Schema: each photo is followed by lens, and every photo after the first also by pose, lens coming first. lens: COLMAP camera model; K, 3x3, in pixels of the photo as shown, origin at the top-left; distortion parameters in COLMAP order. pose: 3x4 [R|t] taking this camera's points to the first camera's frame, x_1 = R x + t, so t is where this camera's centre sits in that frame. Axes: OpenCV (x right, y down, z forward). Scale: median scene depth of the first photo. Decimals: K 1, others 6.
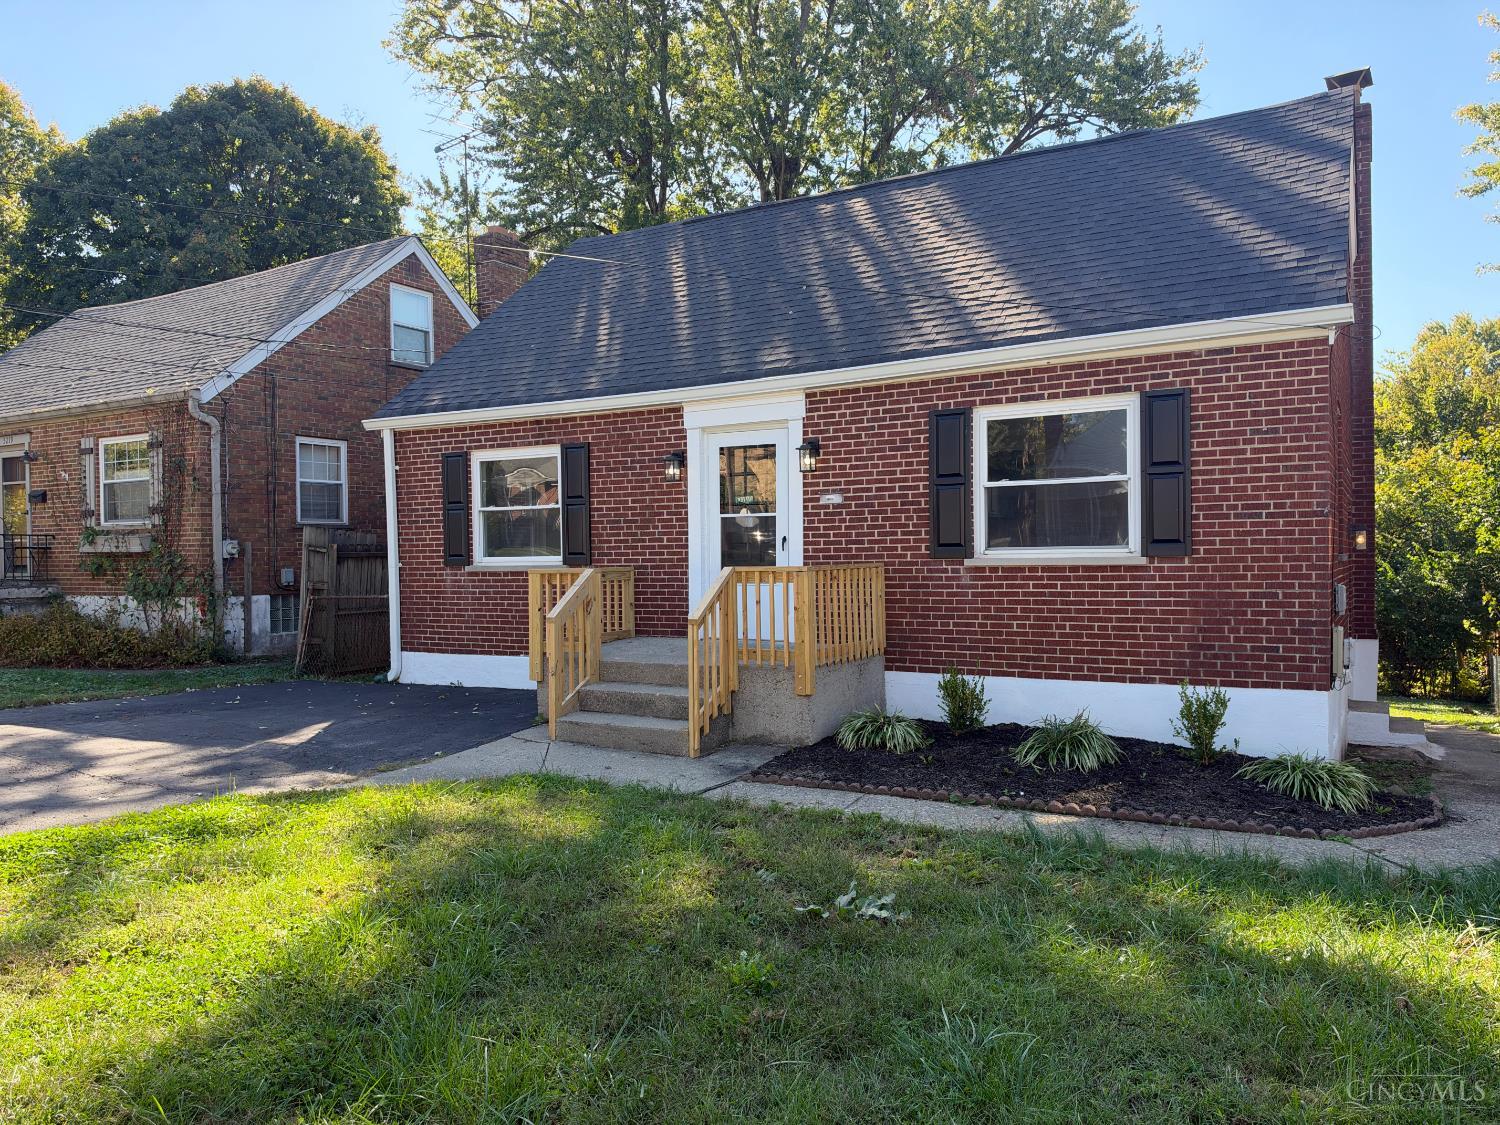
lens RADIAL K [[1092.9, 0, 750.0], [0, 1092.9, 562.5], [0, 0, 1]] dist [0.115302, -0.227094]
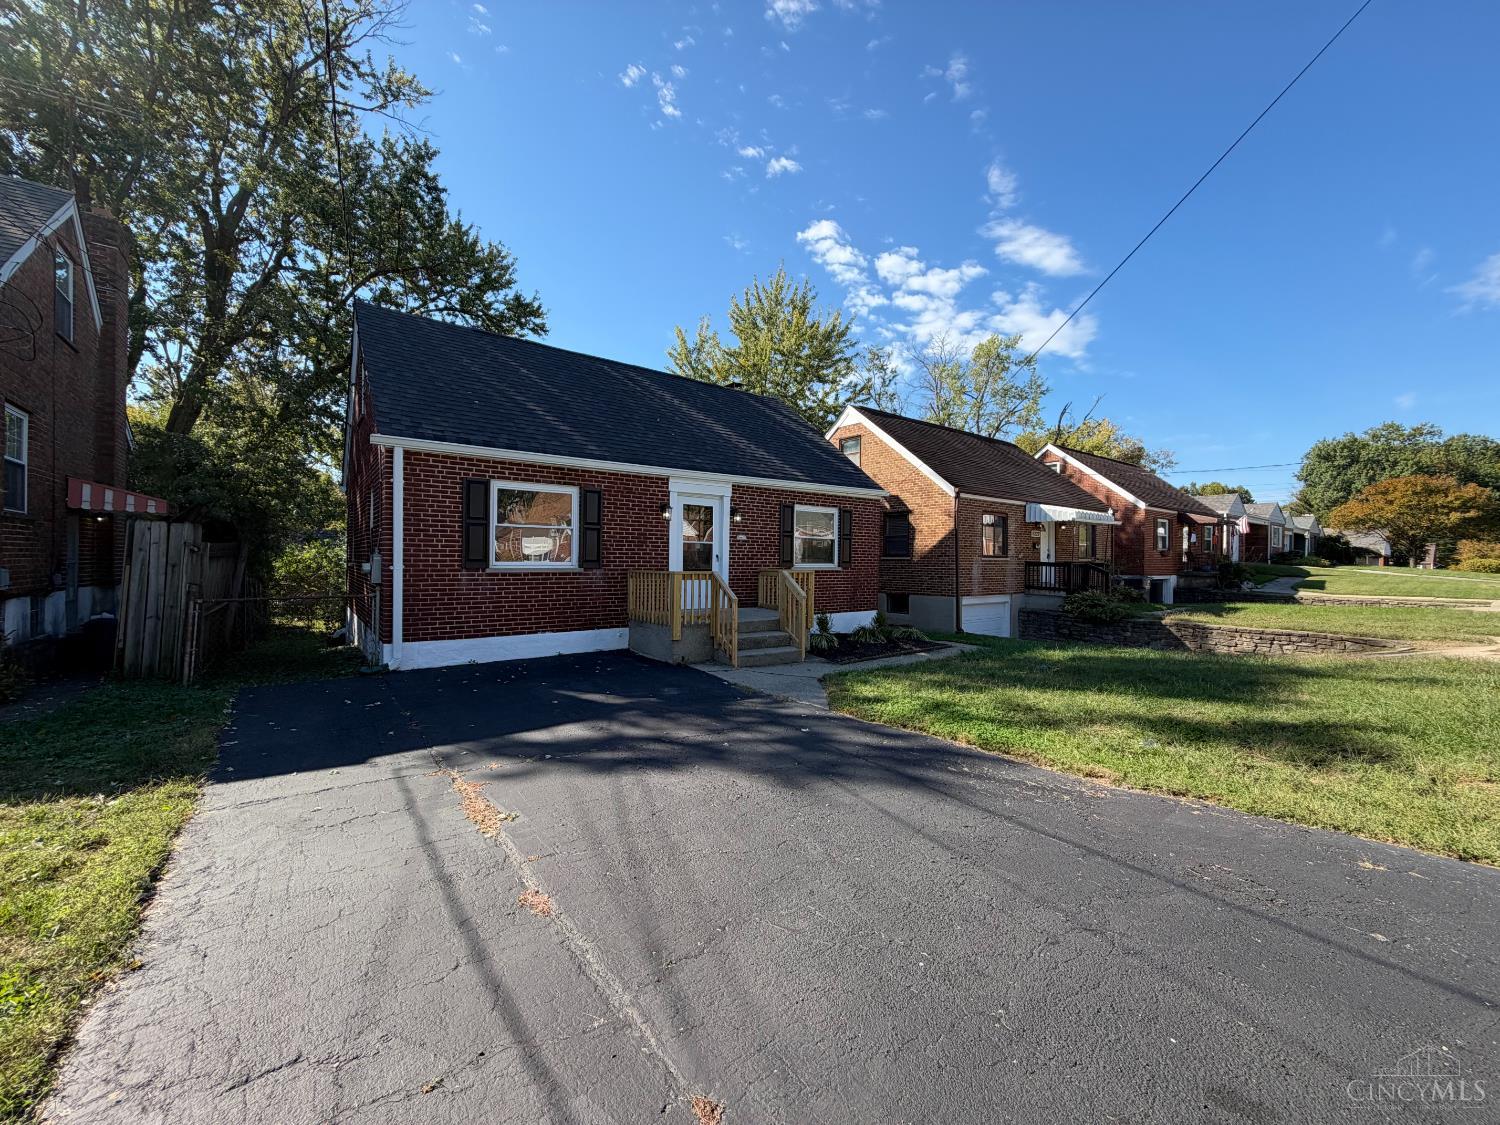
lens RADIAL K [[595.7, 0, 750.0], [0, 595.7, 562.5], [0, 0, 1]] dist [-0.000280, 0.000265]
pose [[0.381229, 0.015820, 0.924345, -1.016571], [-0.009286, 0.999869, -0.013283, 0.003857], [-0.924434, -0.003520, 0.381326, 0.588862]]
